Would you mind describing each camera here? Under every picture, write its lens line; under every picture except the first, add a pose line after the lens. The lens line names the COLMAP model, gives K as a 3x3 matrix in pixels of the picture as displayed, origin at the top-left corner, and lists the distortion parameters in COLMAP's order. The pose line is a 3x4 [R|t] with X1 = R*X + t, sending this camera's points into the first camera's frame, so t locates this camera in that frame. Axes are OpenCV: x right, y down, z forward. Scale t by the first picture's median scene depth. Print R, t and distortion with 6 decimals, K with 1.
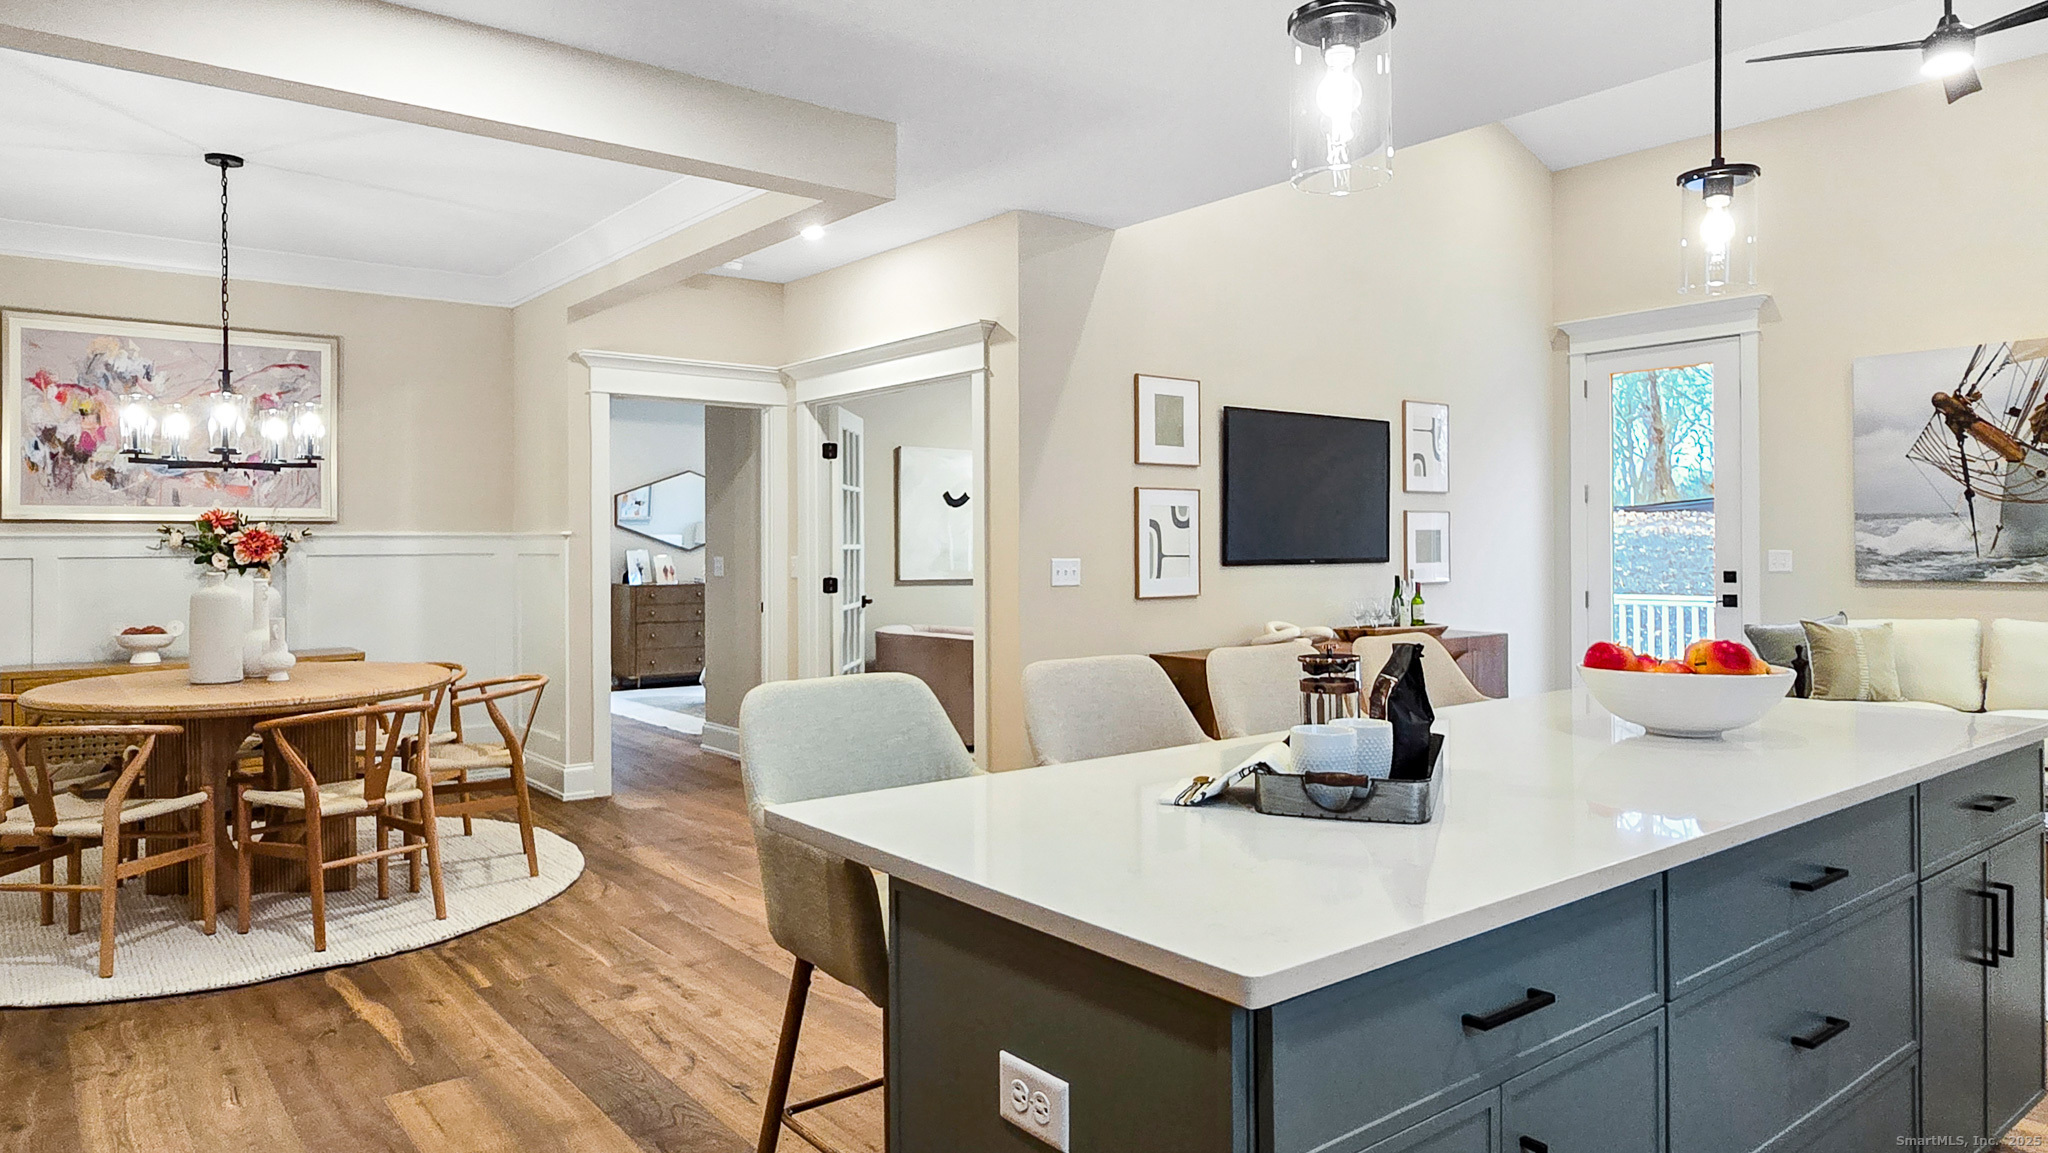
lens RADIAL K [[1278.4, 0, 1028.1], [0, 1278.4, 540.1], [0, 0, 1]] dist [-0.002548, -0.001902]
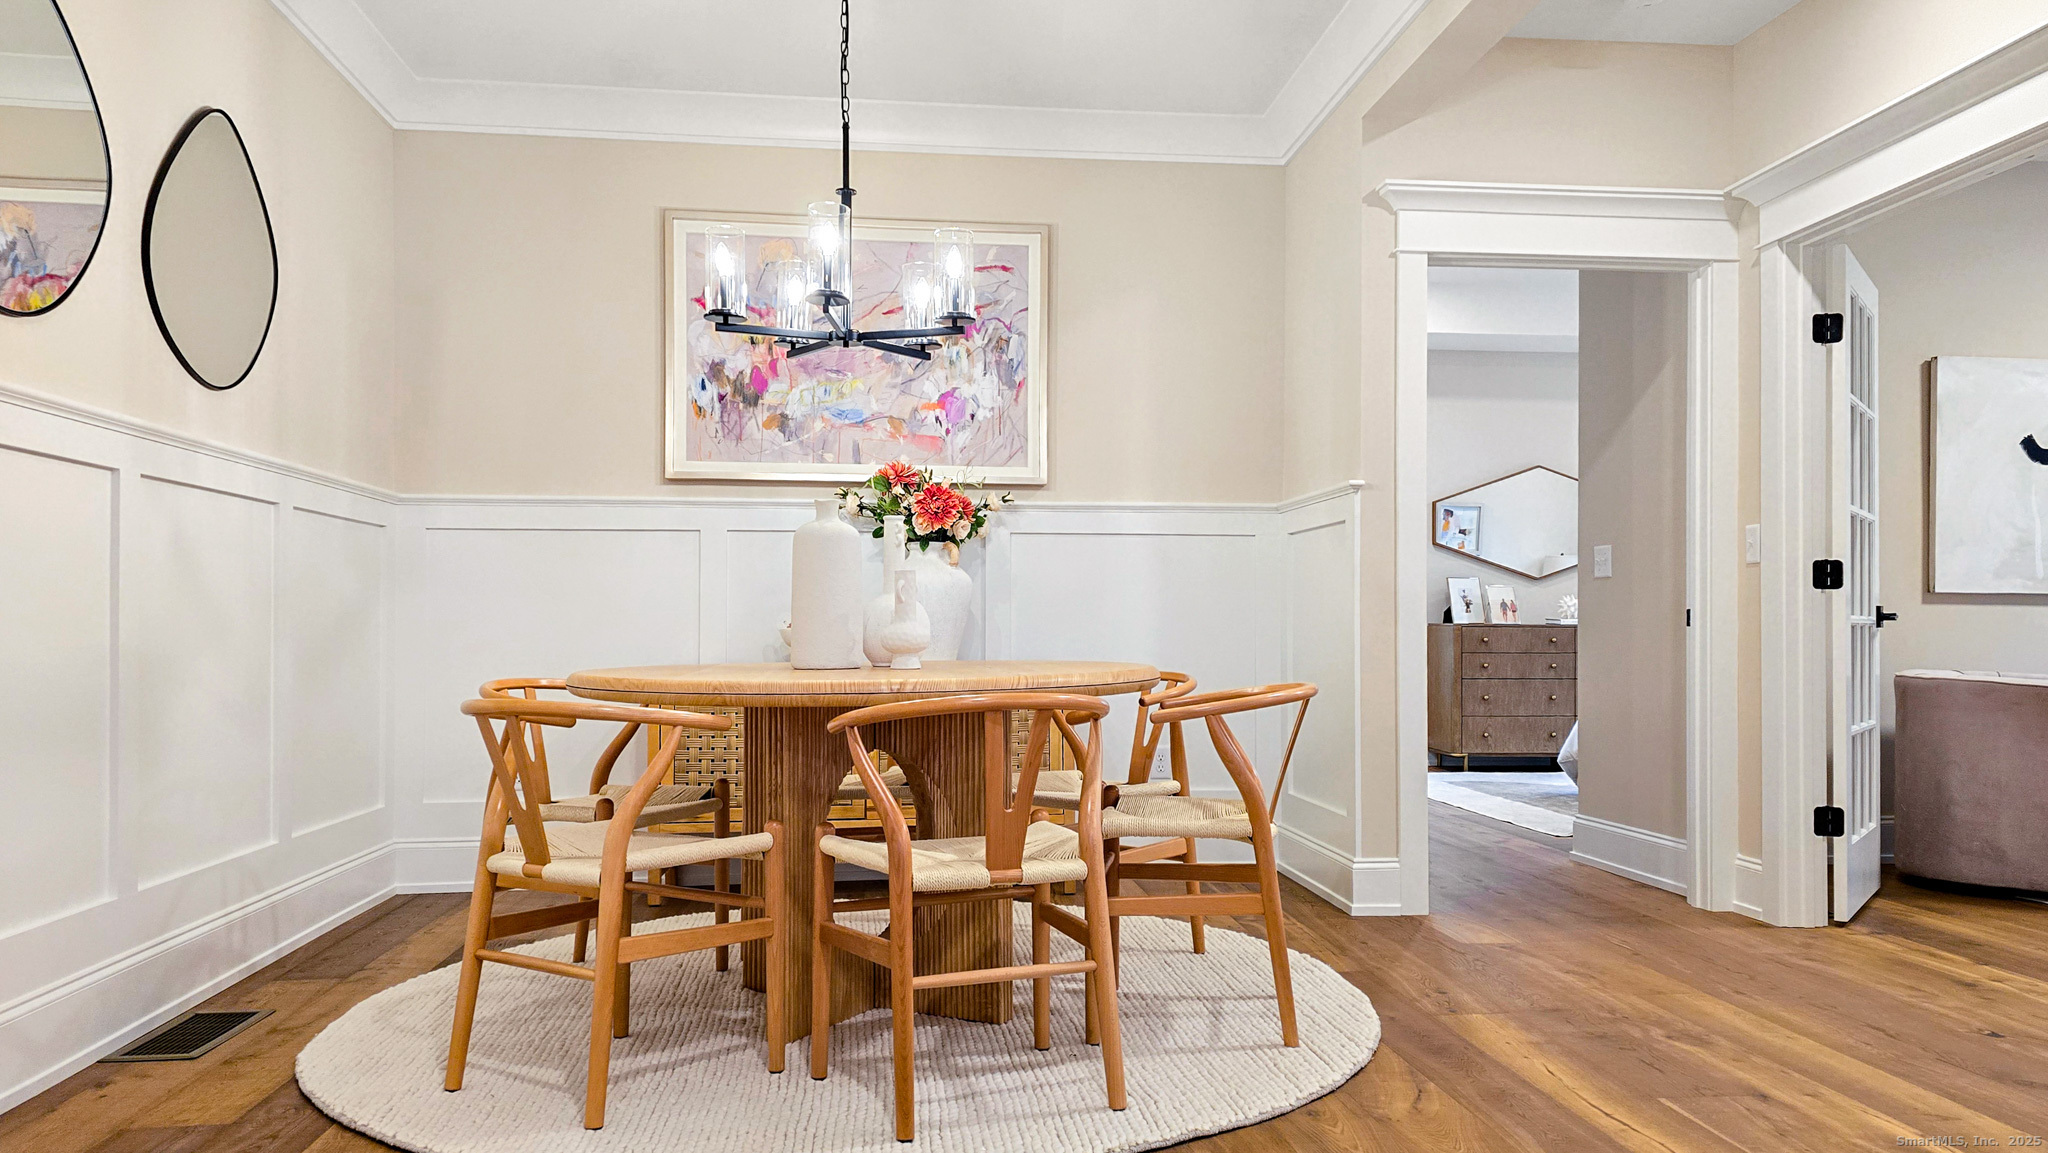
lens RADIAL K [[1466.8, 0, 1060.5], [0, 1466.8, 617.0], [0, 0, 1]] dist [0.102195, -0.116395]
pose [[0.847902, -0.000613, -0.530152, -0.112178], [-0.004348, 0.999958, -0.008112, 0.071401], [0.530135, 0.009183, 0.847864, 0.342044]]
